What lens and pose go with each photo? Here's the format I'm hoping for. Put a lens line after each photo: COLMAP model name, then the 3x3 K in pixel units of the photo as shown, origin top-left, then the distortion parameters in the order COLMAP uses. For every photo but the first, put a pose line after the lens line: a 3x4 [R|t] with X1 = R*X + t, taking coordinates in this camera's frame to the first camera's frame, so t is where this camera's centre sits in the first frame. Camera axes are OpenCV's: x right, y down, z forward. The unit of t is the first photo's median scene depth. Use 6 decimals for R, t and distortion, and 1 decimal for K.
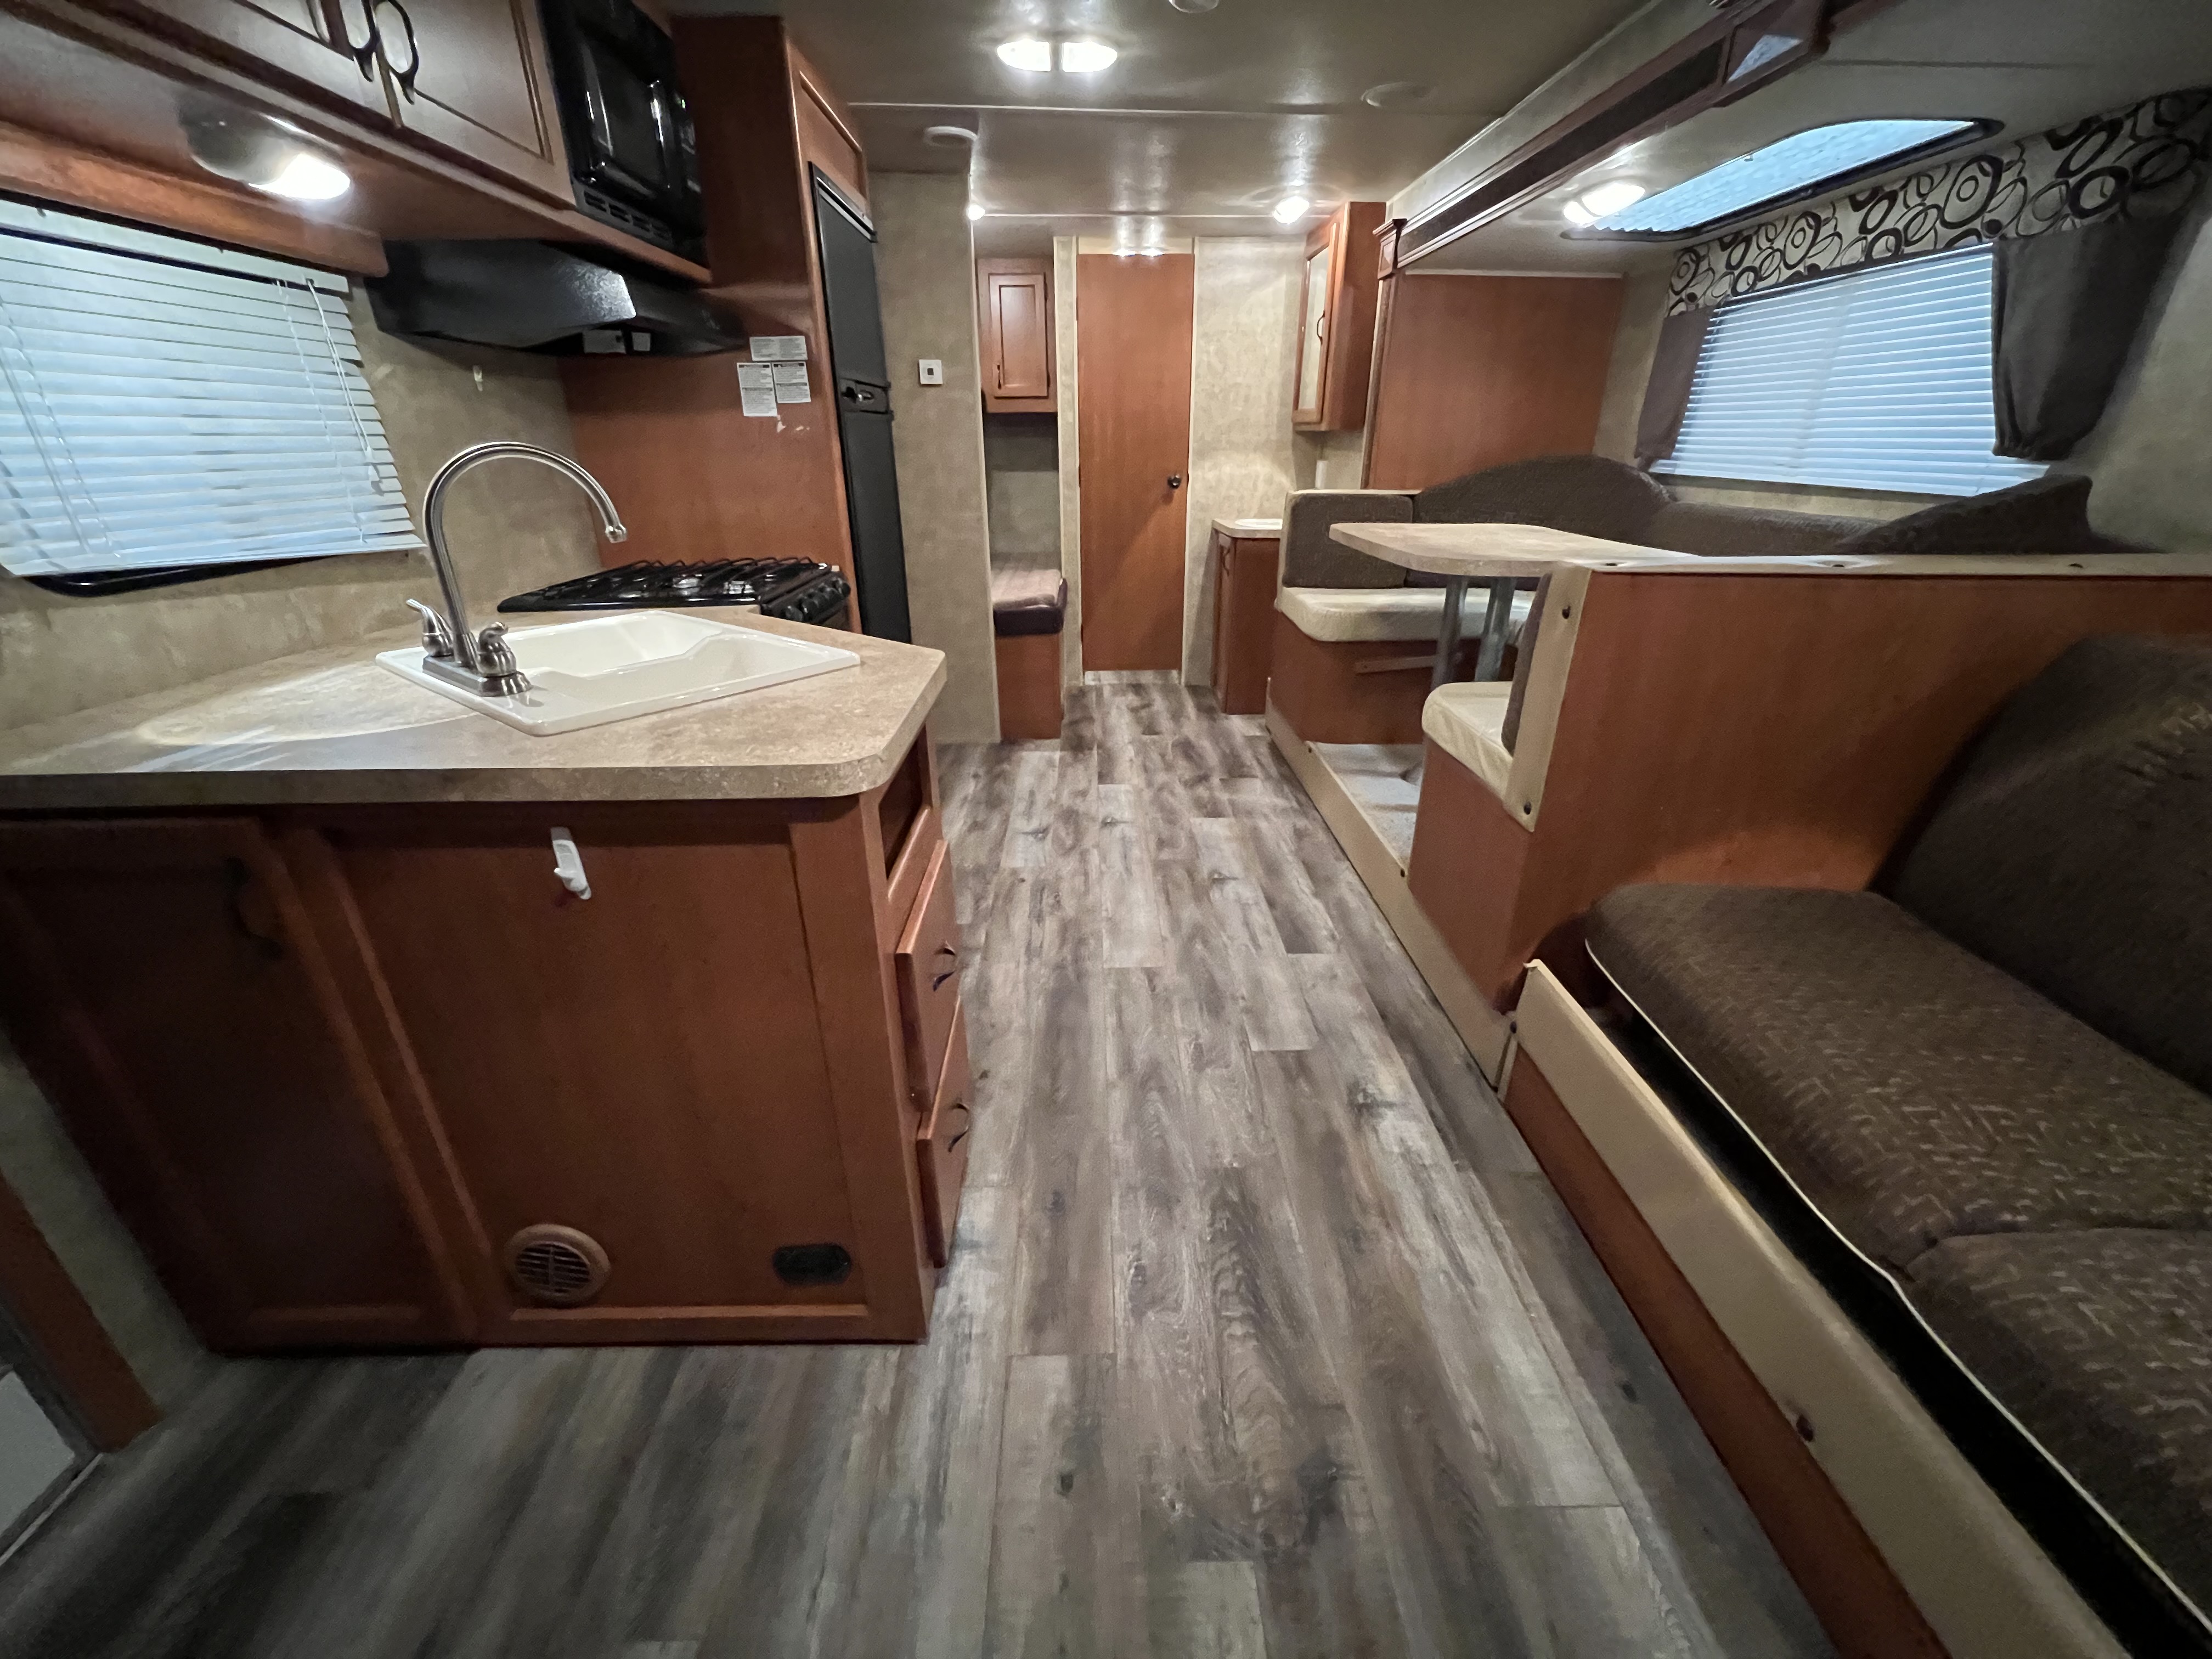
lens RADIAL K [[886.1, 0, 1100.8], [0, 886.1, 825.6], [0, 0, 1]] dist [-0.001792, 0.000522]
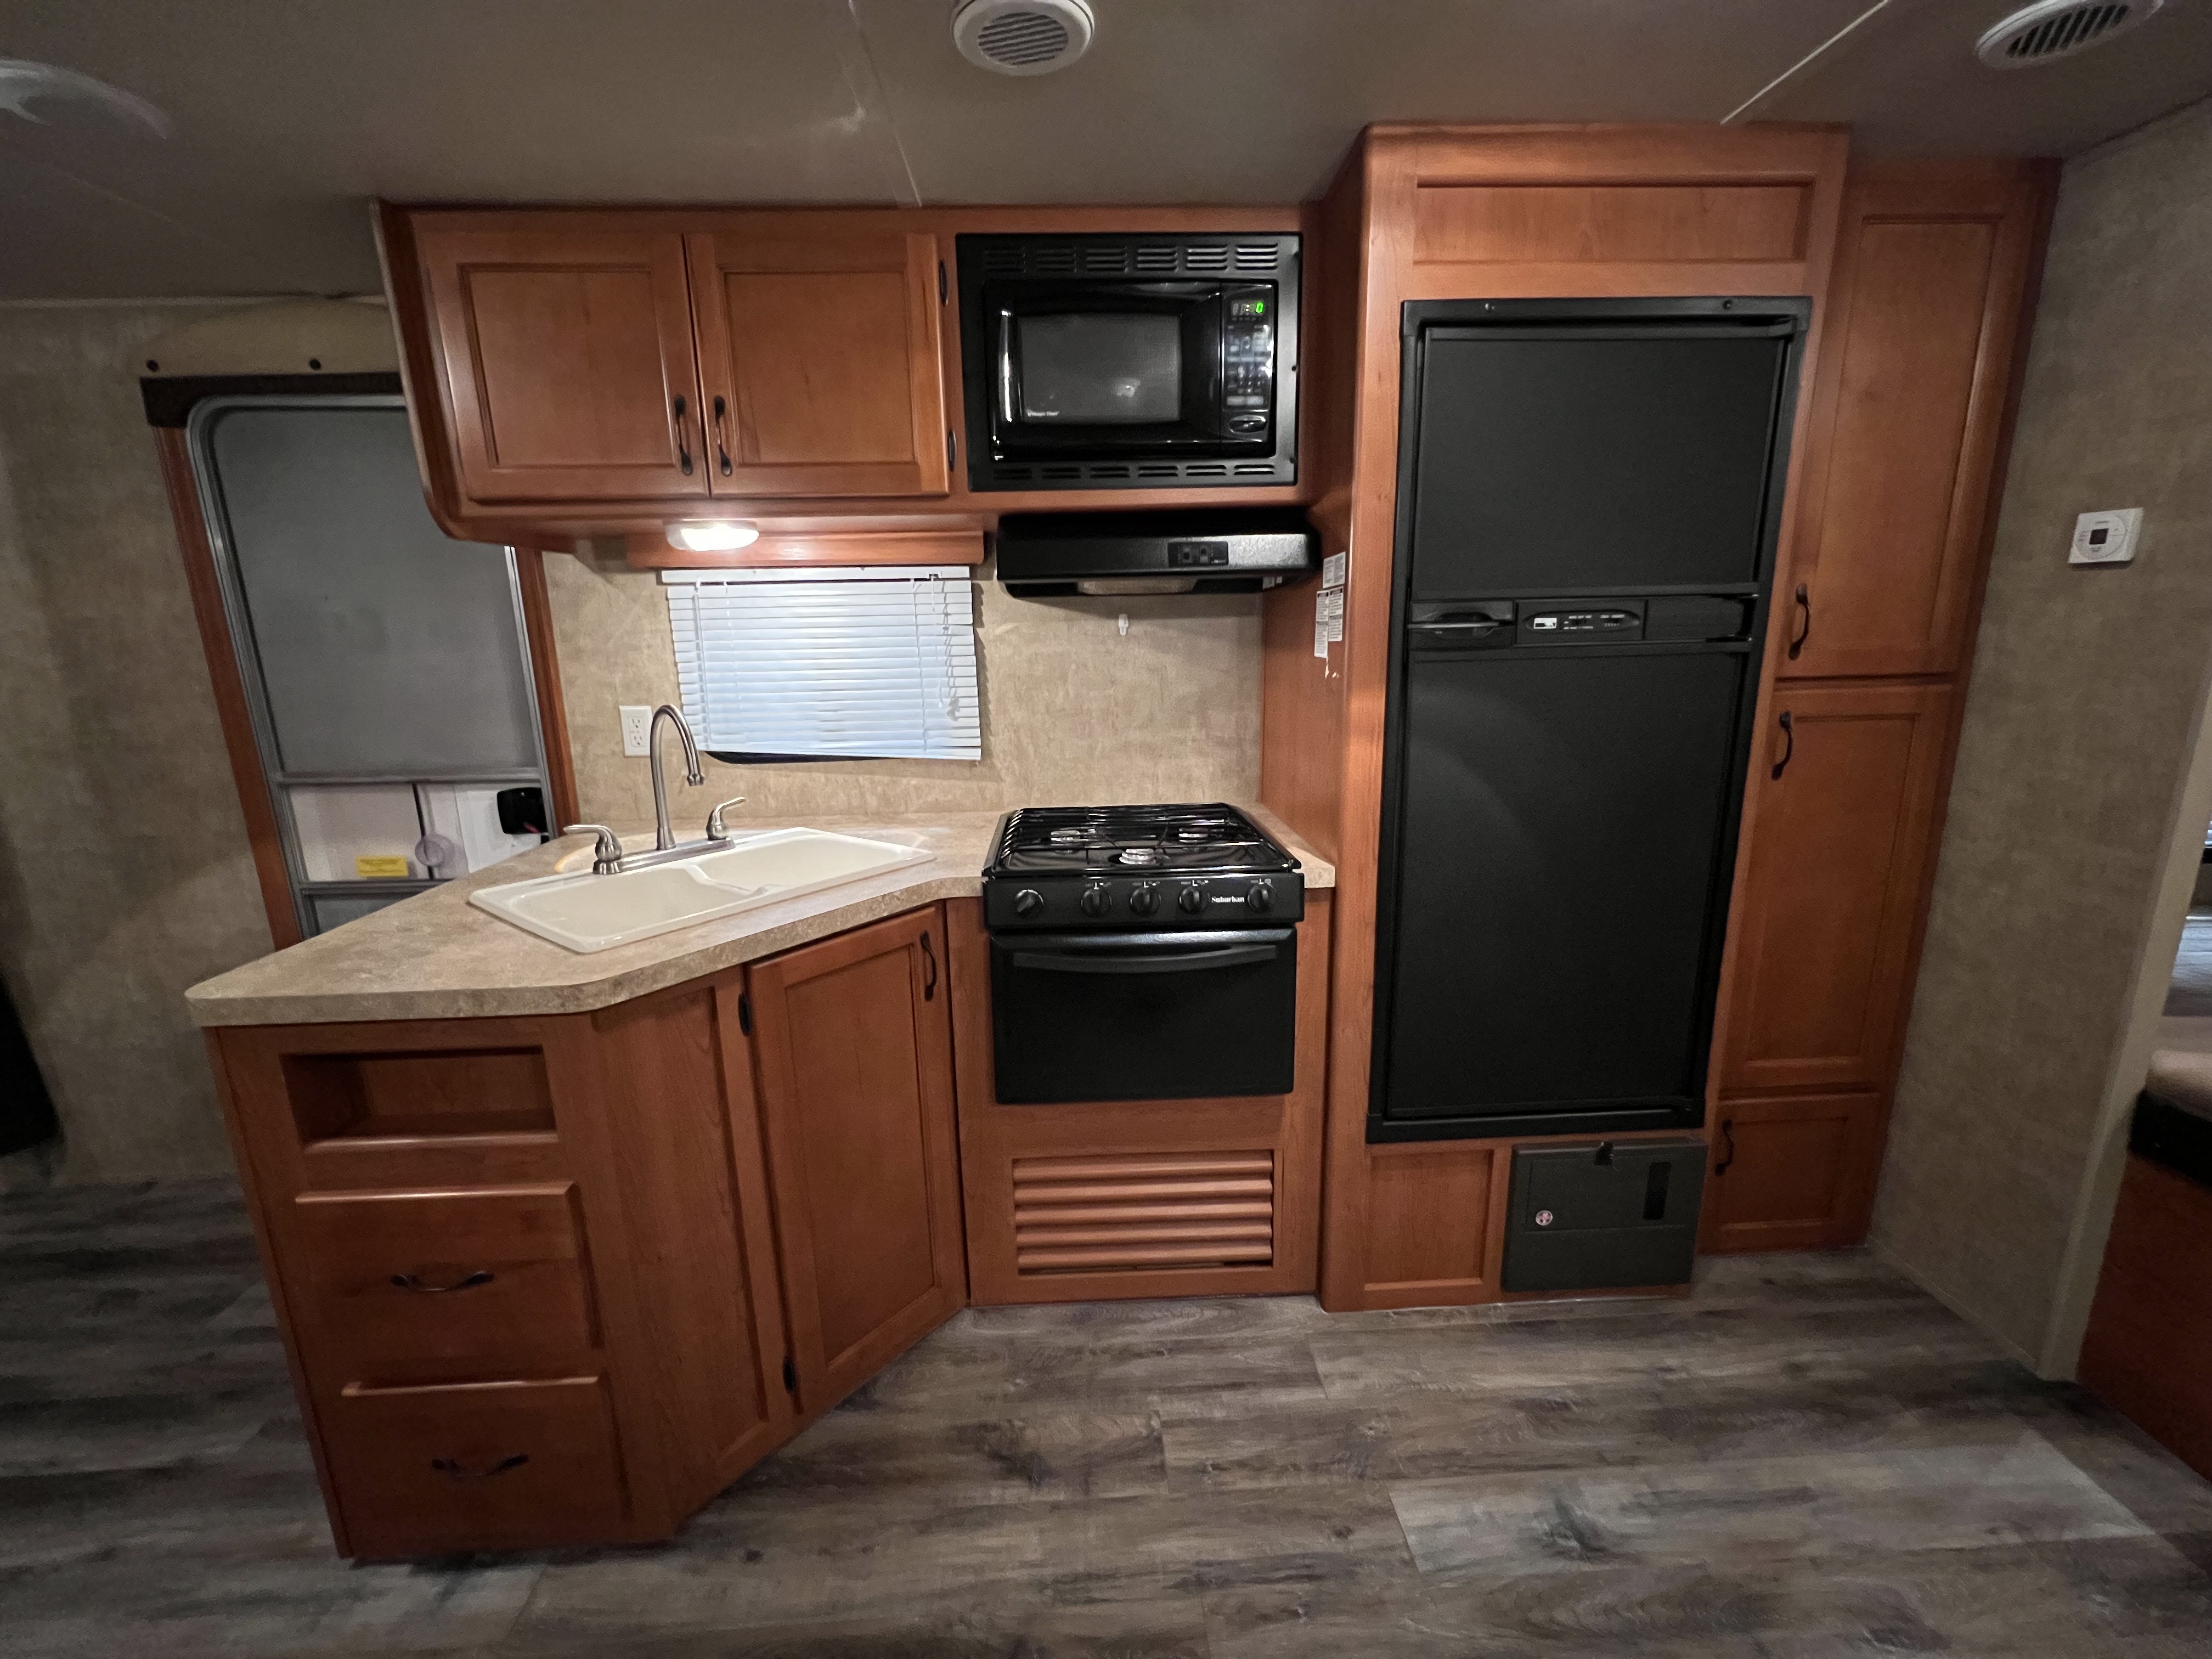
lens RADIAL K [[885.4, 0, 1101.0], [0, 885.4, 826.2], [0, 0, 1]] dist [-0.001524, 0.000532]
pose [[0.030795, 0.221776, -0.974611, 0.374215], [-0.382128, 0.903614, 0.193546, -0.420041], [0.923596, 0.366466, 0.112573, 0.823146]]
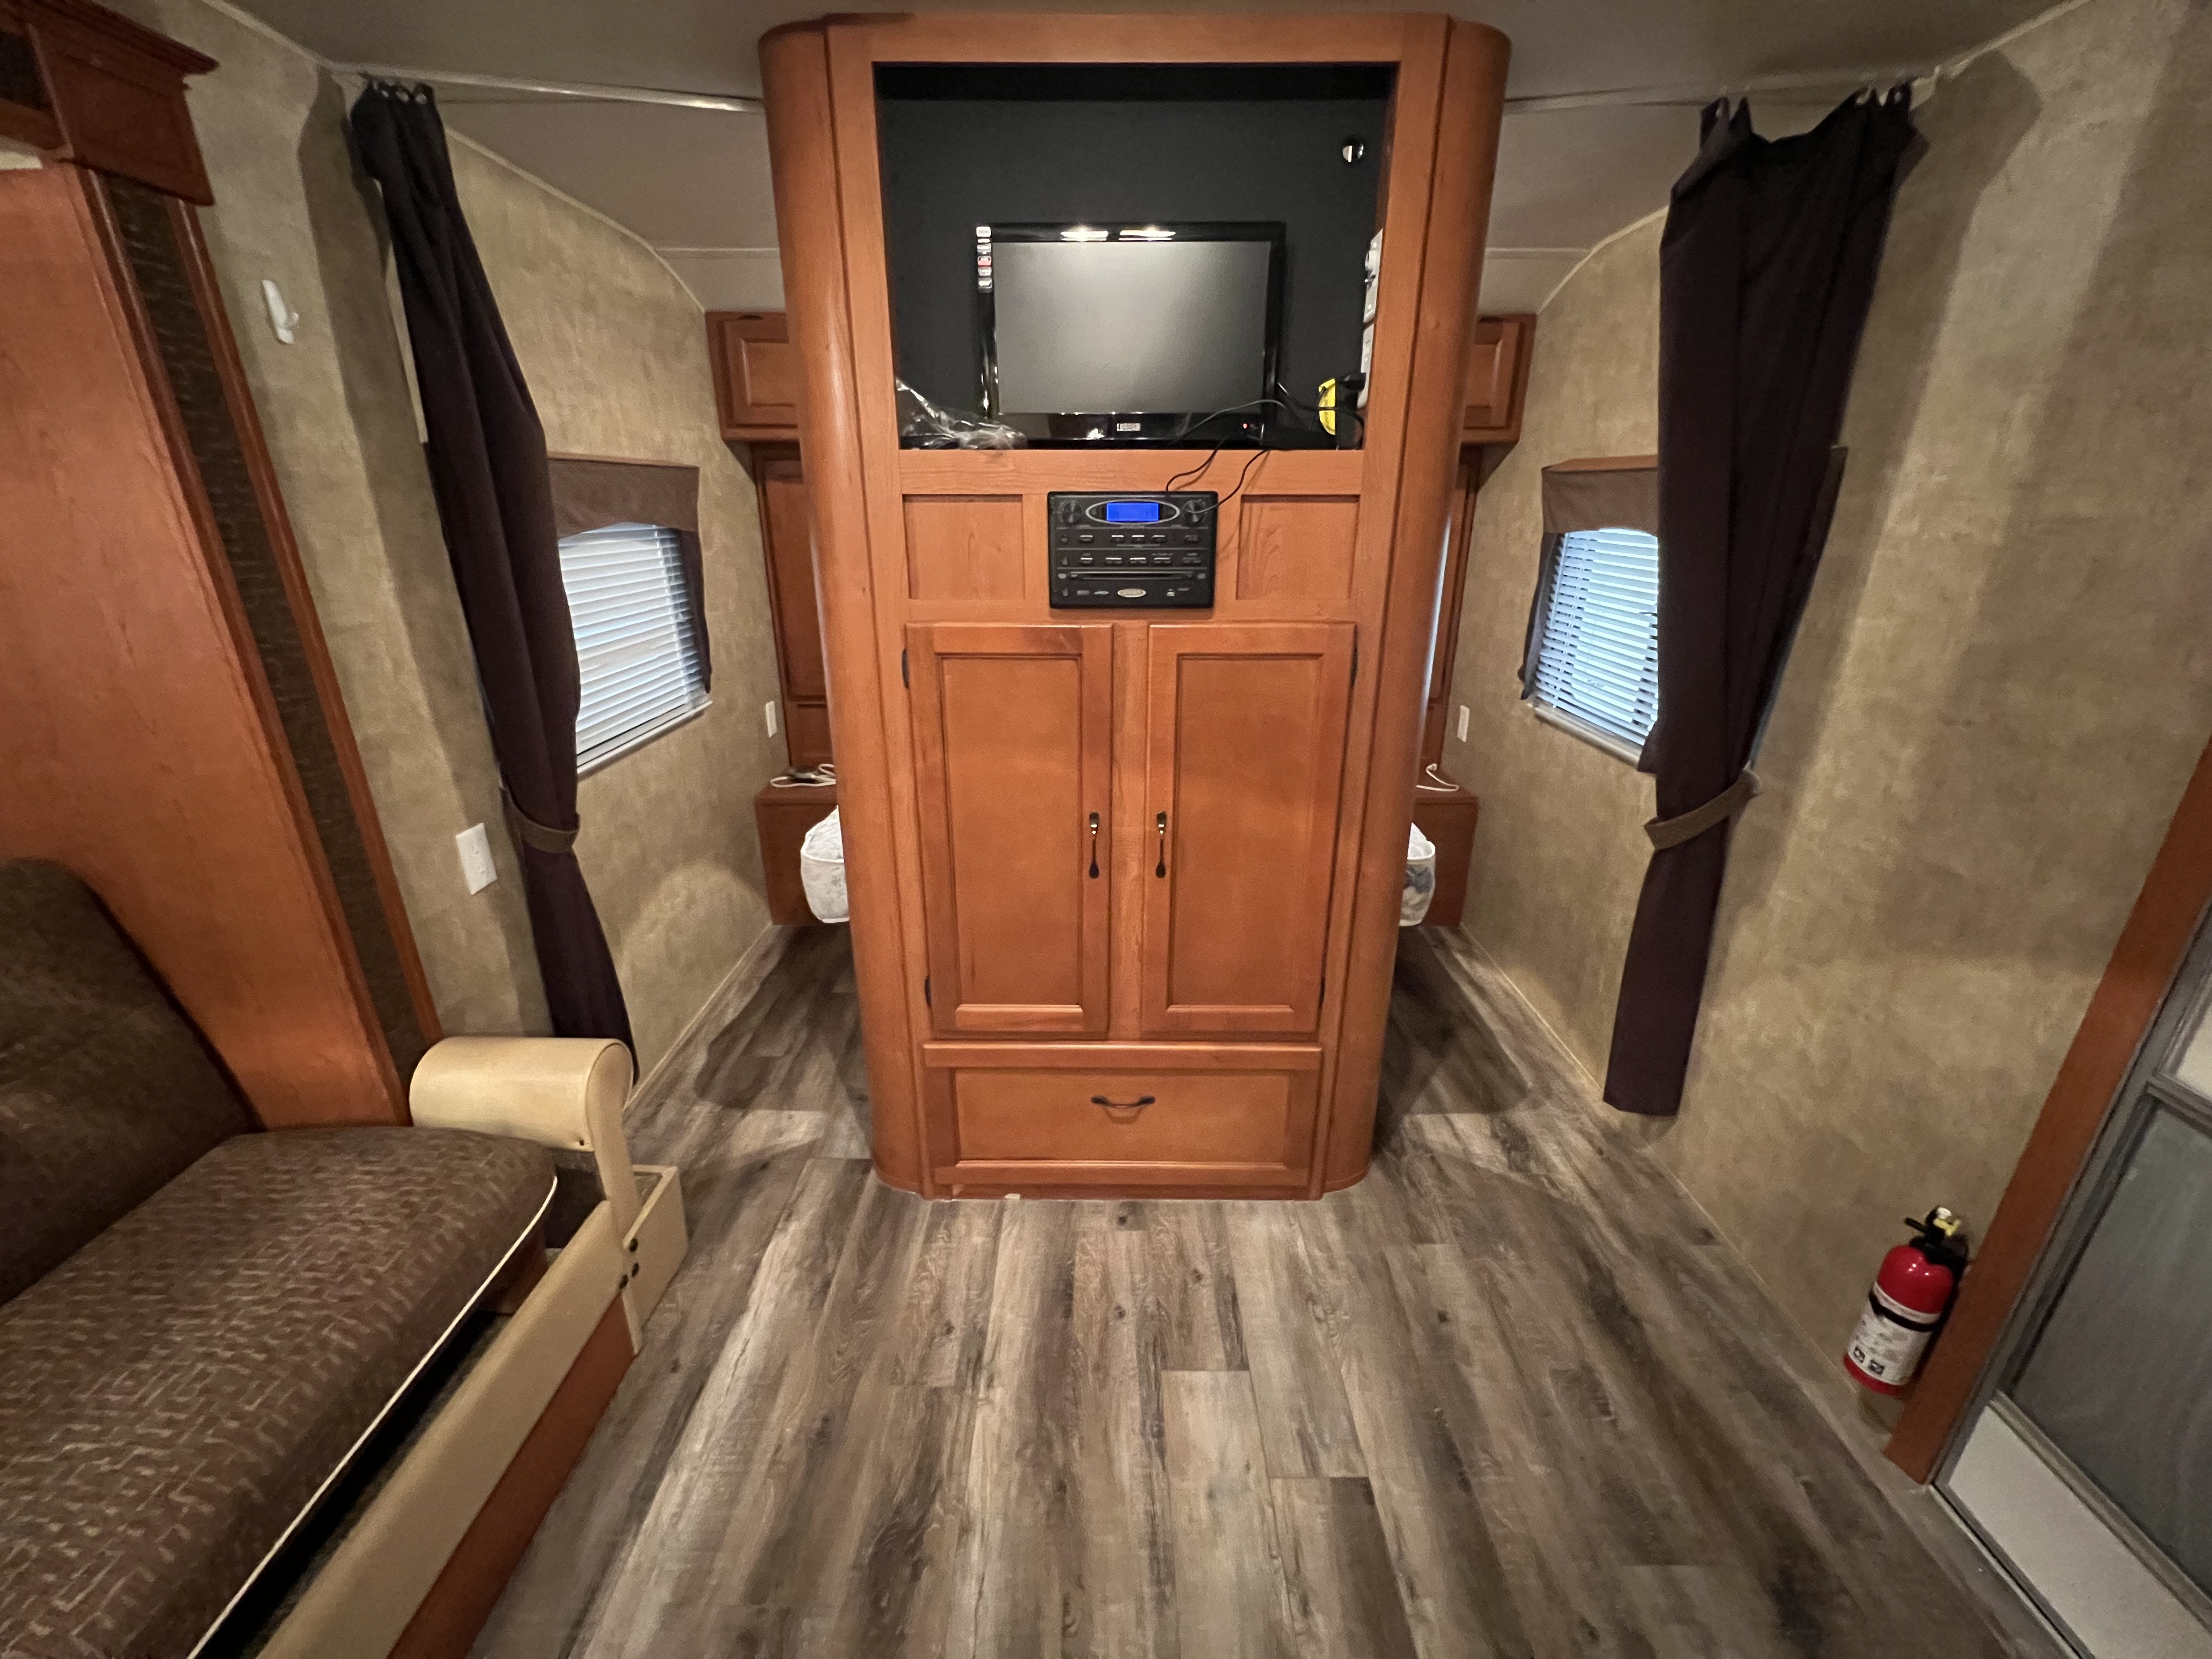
lens RADIAL K [[886.1, 0, 1100.8], [0, 886.1, 825.6], [0, 0, 1]] dist [-0.001792, 0.000522]
pose [[-0.999849, -0.005731, 0.016408, -0.016427], [0.007266, 0.719772, 0.694173, -0.279275], [-0.015788, 0.694187, -0.719621, 0.403974]]
